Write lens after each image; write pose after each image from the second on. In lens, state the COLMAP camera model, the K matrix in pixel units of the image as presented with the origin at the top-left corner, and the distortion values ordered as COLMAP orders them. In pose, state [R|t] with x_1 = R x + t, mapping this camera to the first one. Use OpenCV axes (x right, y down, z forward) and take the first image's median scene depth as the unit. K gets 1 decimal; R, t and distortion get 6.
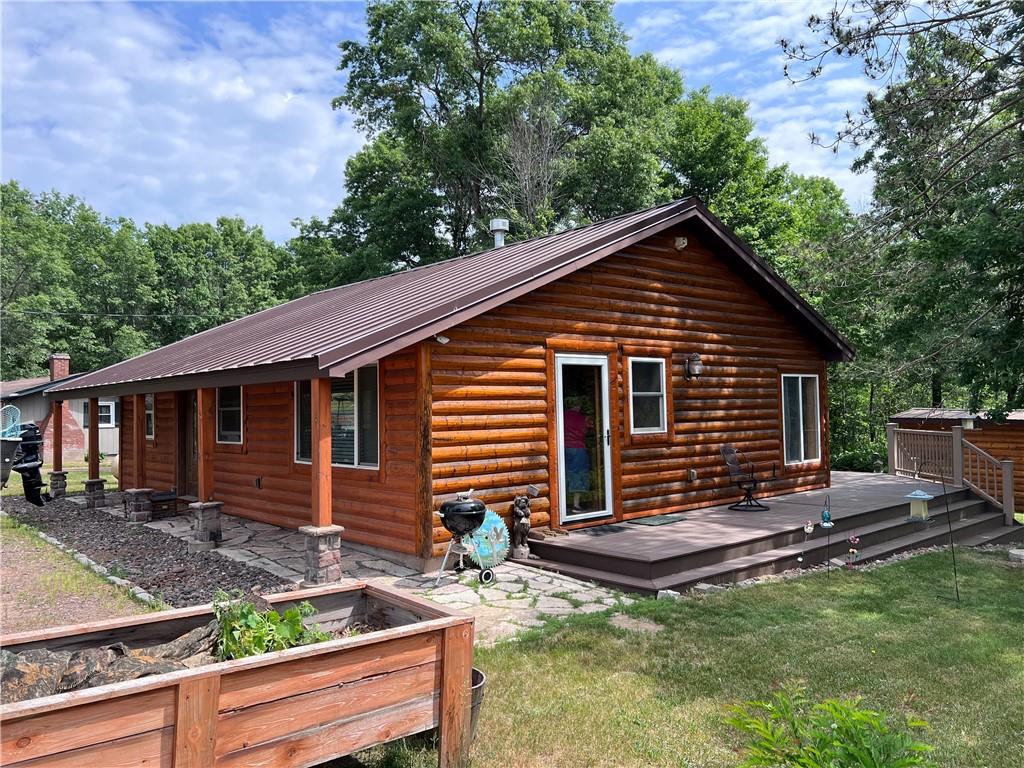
lens RADIAL K [[779.3, 0, 519.9], [0, 779.3, 382.3], [0, 0, 1]] dist [0.054439, -0.056812]
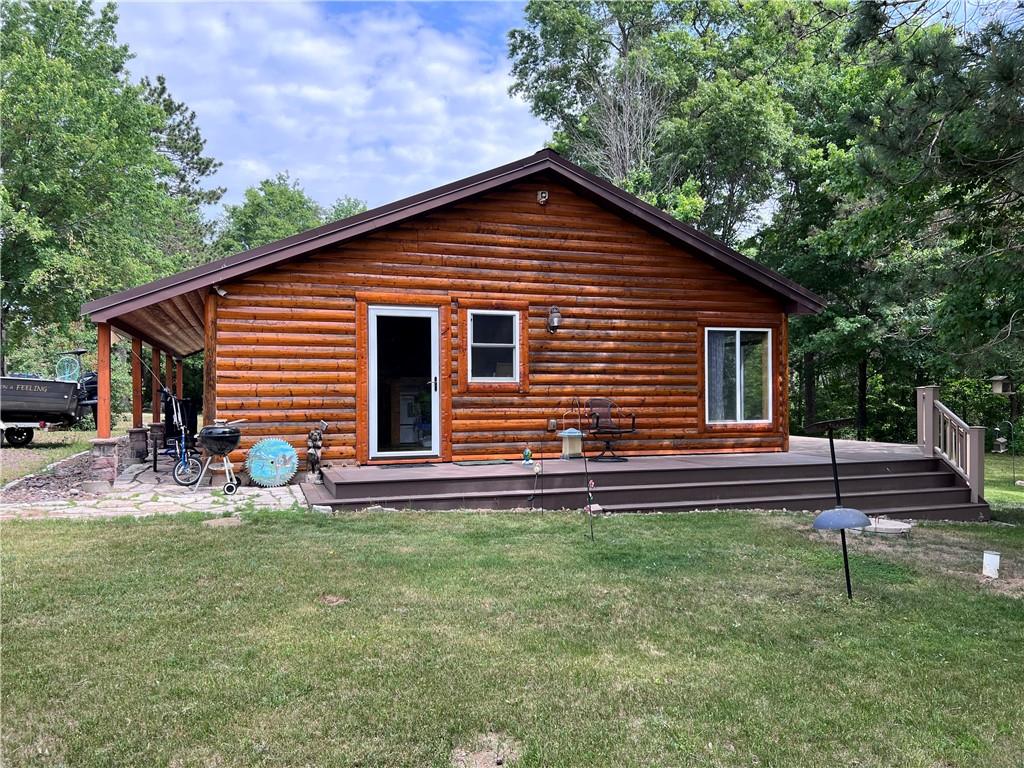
lens RADIAL K [[779.3, 0, 565.4], [0, 779.3, 382.0], [0, 0, 1]] dist [0.054439, -0.056812]
pose [[0.918151, 0.009425, -0.396118, 0.608070], [-0.001855, 0.999808, 0.019487, 0.040321], [0.396225, -0.017157, 0.917993, 0.071007]]
